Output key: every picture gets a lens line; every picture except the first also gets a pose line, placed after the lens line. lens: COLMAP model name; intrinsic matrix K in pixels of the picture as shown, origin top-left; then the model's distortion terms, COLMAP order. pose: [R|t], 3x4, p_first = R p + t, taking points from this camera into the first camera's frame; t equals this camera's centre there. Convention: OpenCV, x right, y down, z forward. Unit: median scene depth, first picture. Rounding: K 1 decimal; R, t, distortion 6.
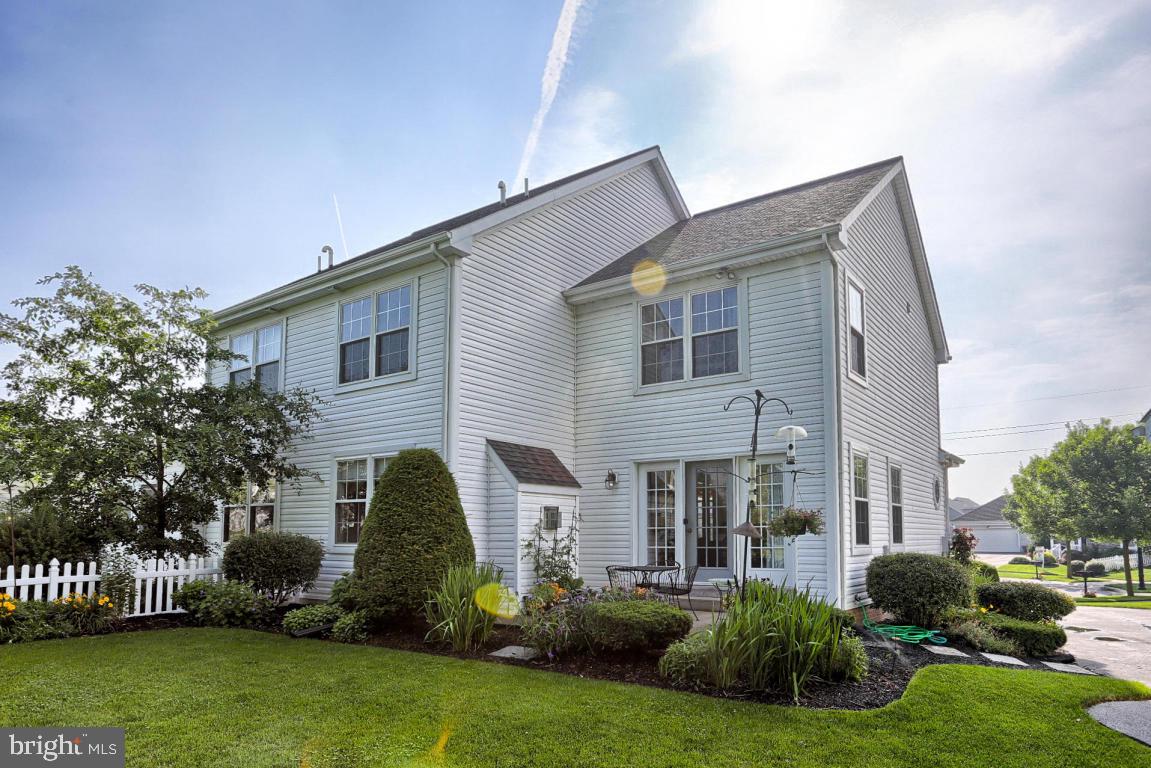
lens RADIAL K [[687.5, 0, 576.5], [0, 687.5, 409.0], [0, 0, 1]] dist [-0.006894, 0.001655]
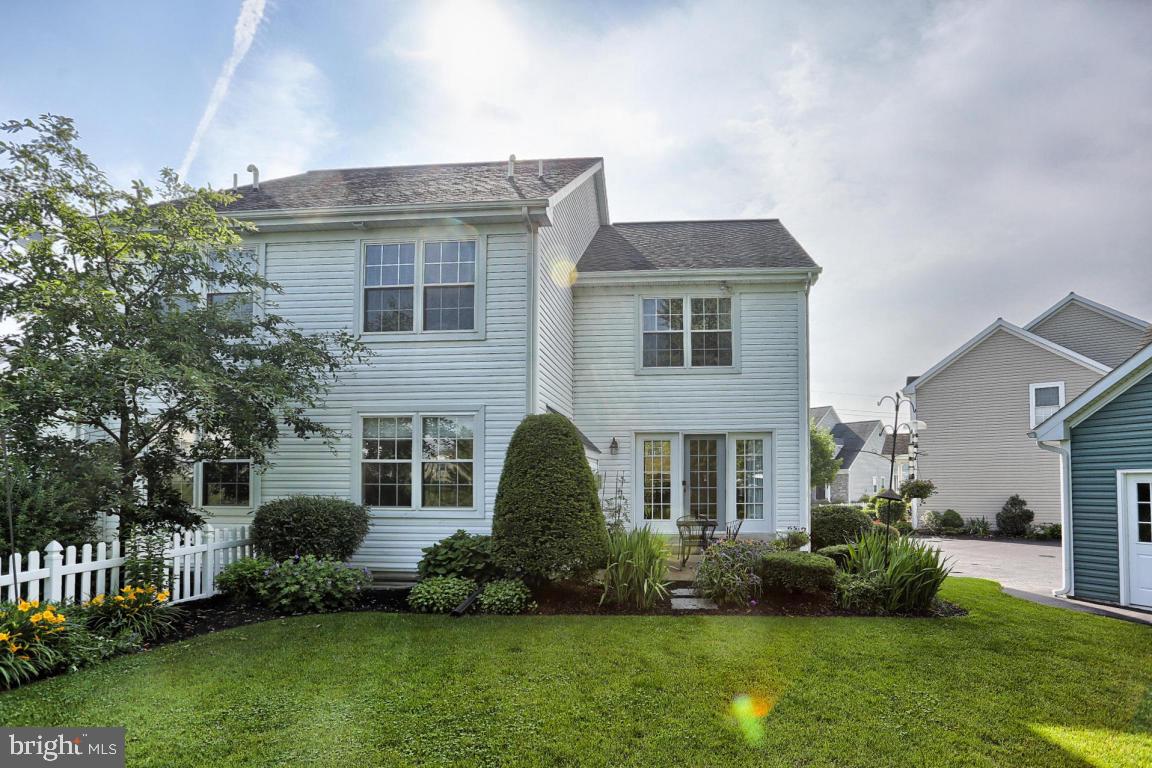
lens RADIAL K [[576.5, 0, 592.1], [0, 576.5, 408.6], [0, 0, 1]] dist [-0.028221, 0.001835]
pose [[0.854146, 0.063494, 0.516142, -0.520785], [-0.090684, 0.995497, 0.027609, 0.017895], [-0.512065, -0.070388, 0.856058, 0.214831]]
